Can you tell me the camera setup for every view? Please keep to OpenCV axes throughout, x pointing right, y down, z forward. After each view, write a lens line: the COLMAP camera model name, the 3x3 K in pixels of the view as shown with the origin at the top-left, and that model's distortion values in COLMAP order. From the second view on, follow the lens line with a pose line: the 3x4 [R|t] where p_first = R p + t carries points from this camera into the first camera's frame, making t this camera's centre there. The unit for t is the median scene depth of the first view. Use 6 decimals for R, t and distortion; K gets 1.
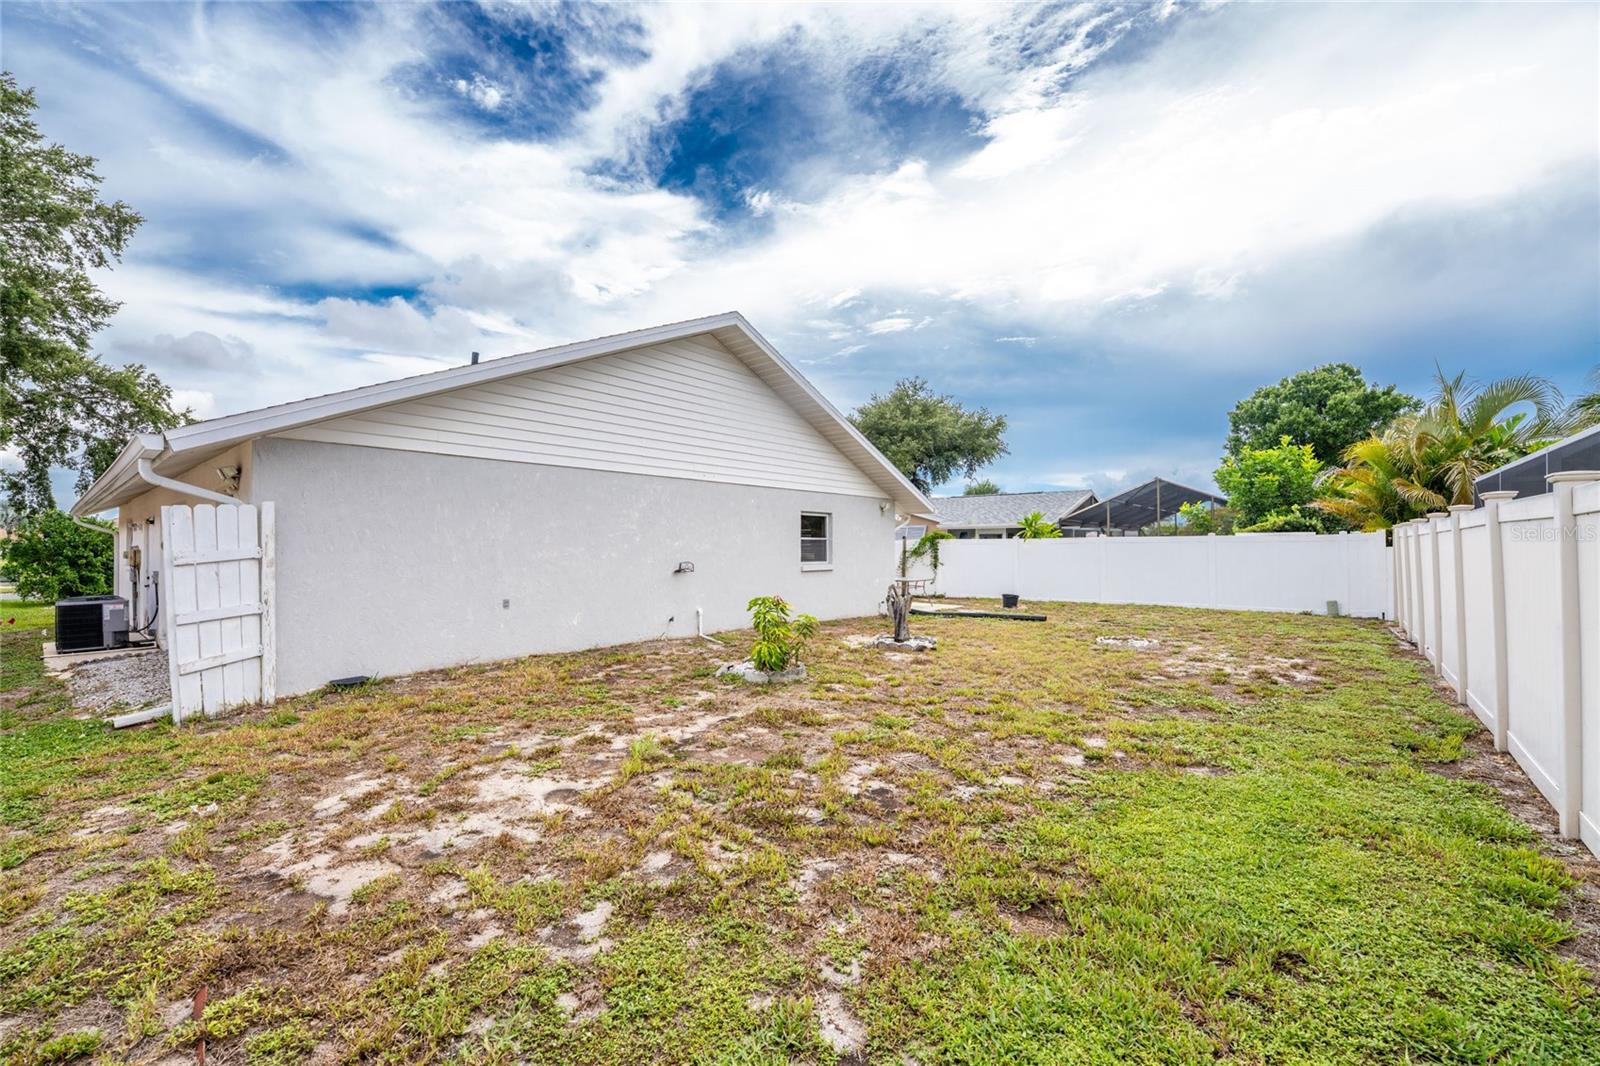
lens RADIAL K [[657.8, 0, 790.1], [0, 657.8, 543.8], [0, 0, 1]] dist [-0.029177, 0.003094]
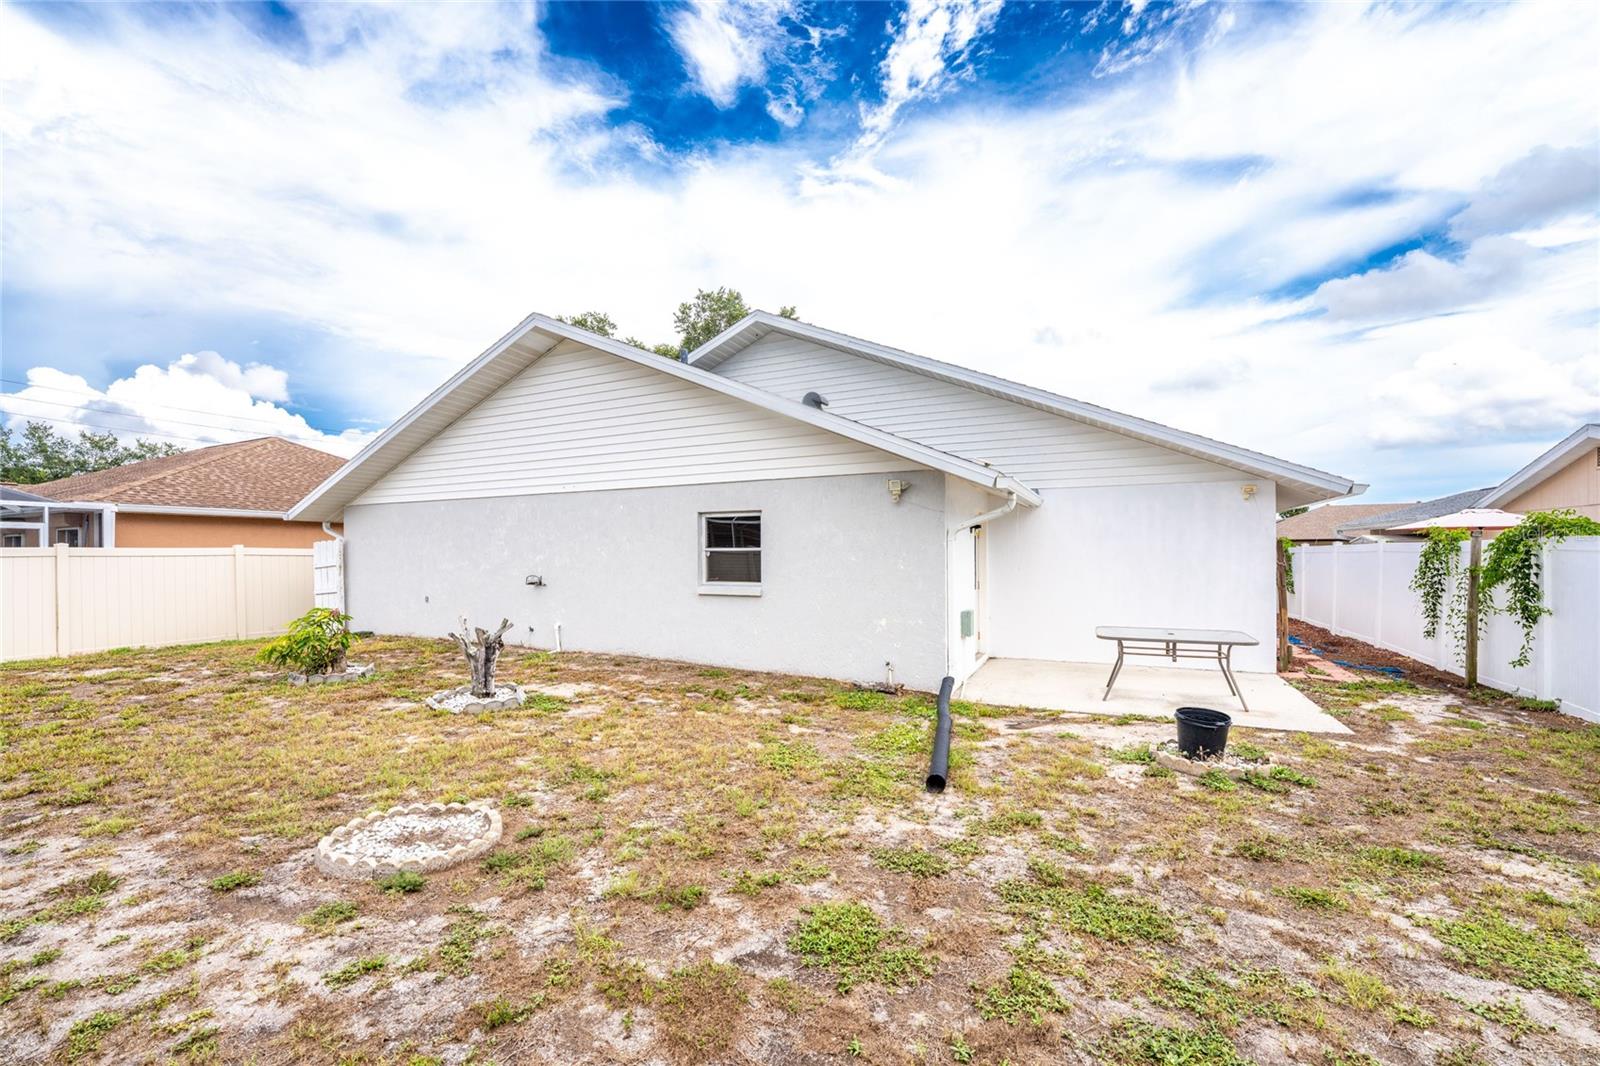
lens RADIAL K [[657.8, 0, 790.1], [0, 657.8, 543.8], [0, 0, 1]] dist [-0.029177, 0.003094]
pose [[0.245651, -0.009598, -0.969311, 0.212482], [0.009337, 0.999928, -0.007535, -0.002297], [0.969313, -0.007199, 0.245723, 0.260177]]
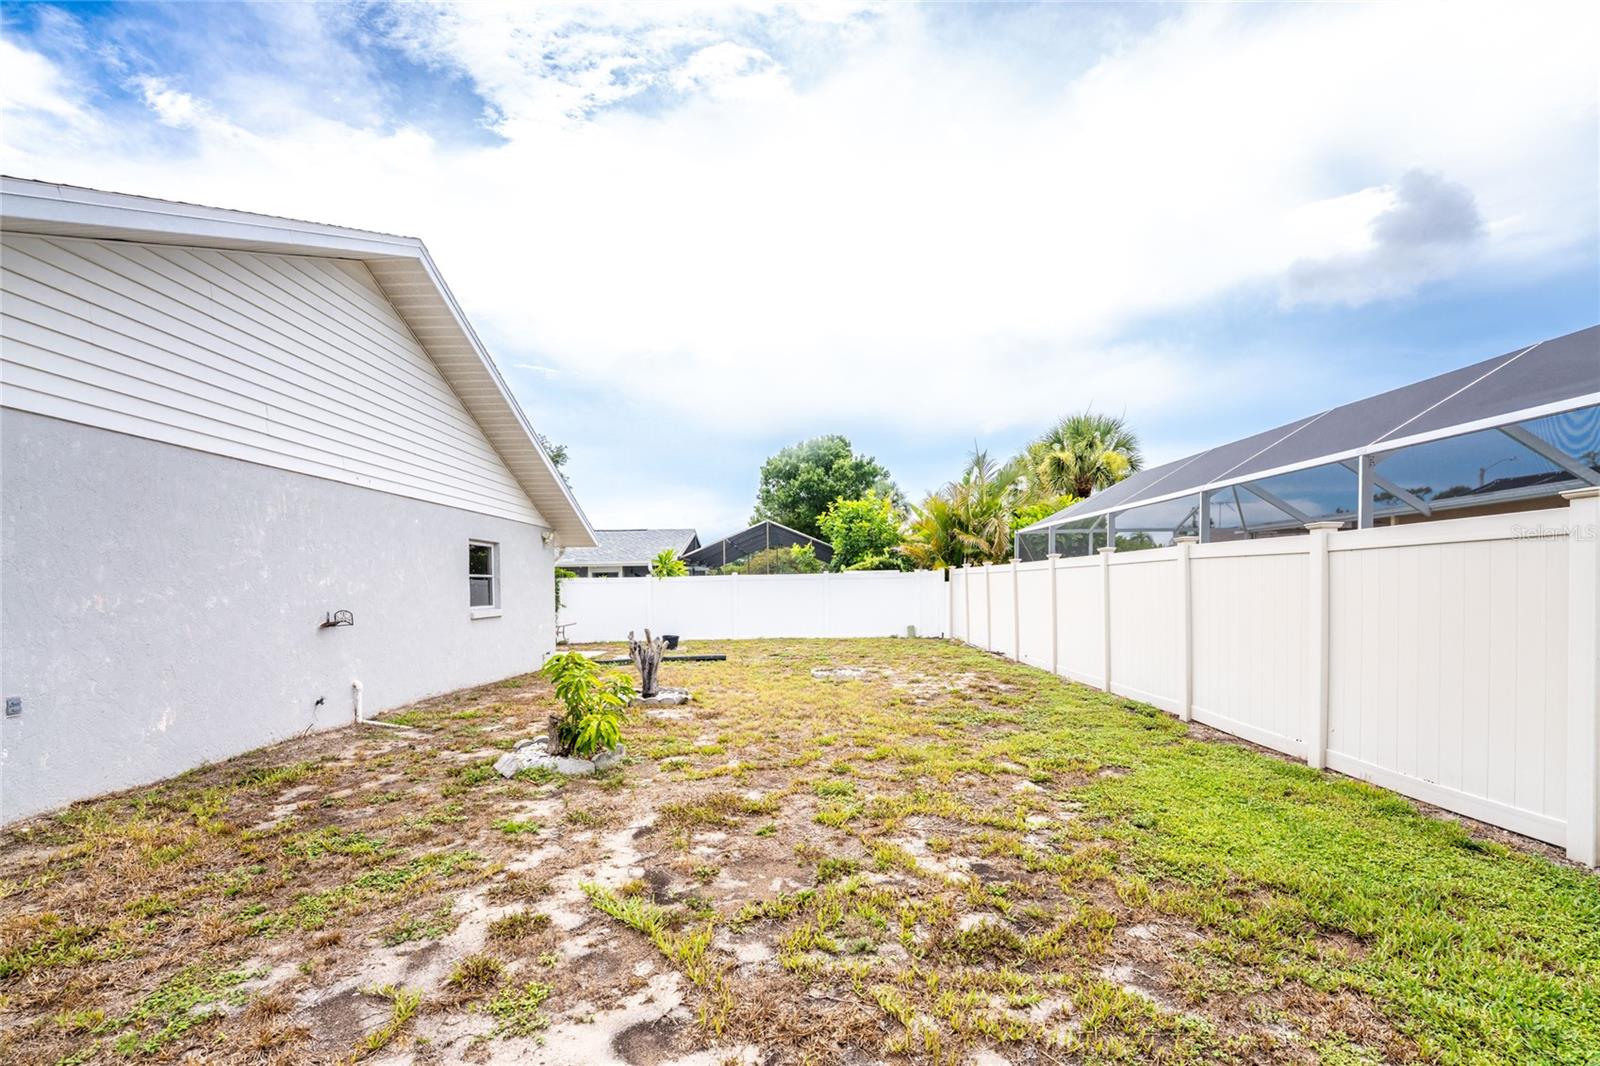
lens RADIAL K [[683.7, 0, 801.2], [0, 683.7, 603.8], [0, 0, 1]] dist [-0.032099, 0.004811]
pose [[0.759997, -0.027407, 0.649348, -0.056764], [0.009702, 0.999478, 0.030829, 0.001239], [-0.649854, -0.017130, 0.759866, 0.048062]]
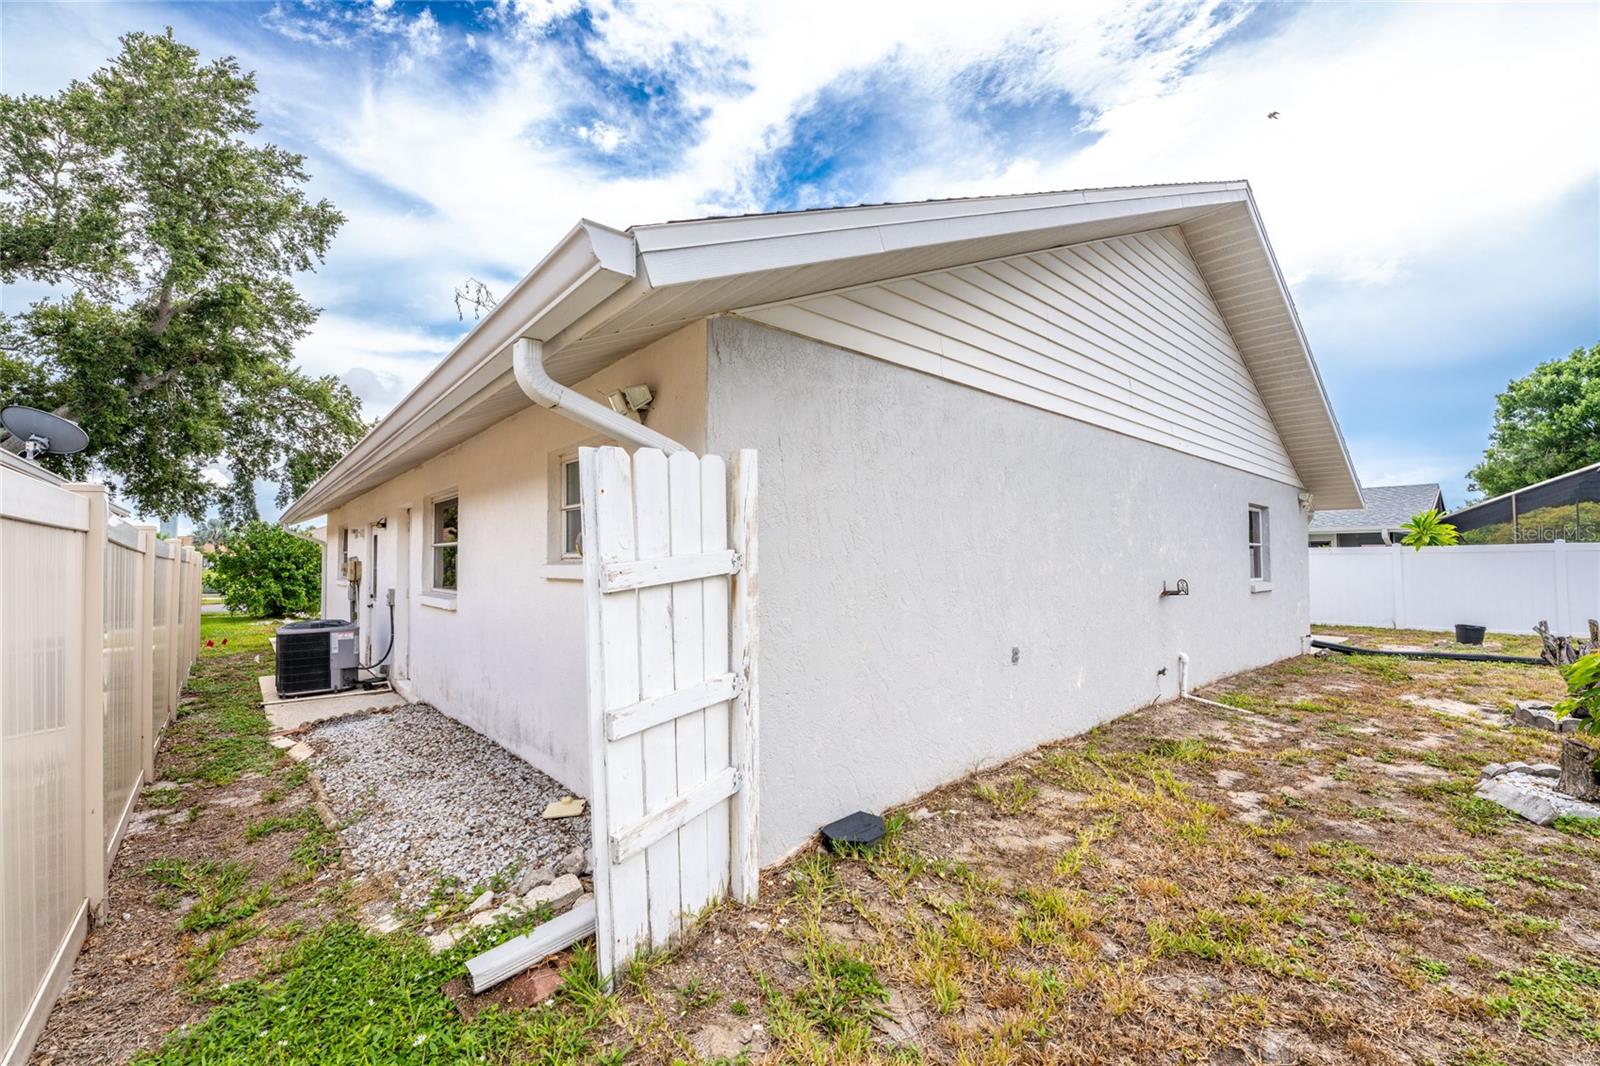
lens RADIAL K [[649.2, 0, 780.7], [0, 649.2, 534.8], [0, 0, 1]] dist [-0.021217, -0.000187]
pose [[0.986775, -0.007289, -0.161933, -0.100218], [0.001652, 0.999389, -0.034916, 0.001520], [0.162089, 0.034187, 0.986184, 0.078218]]
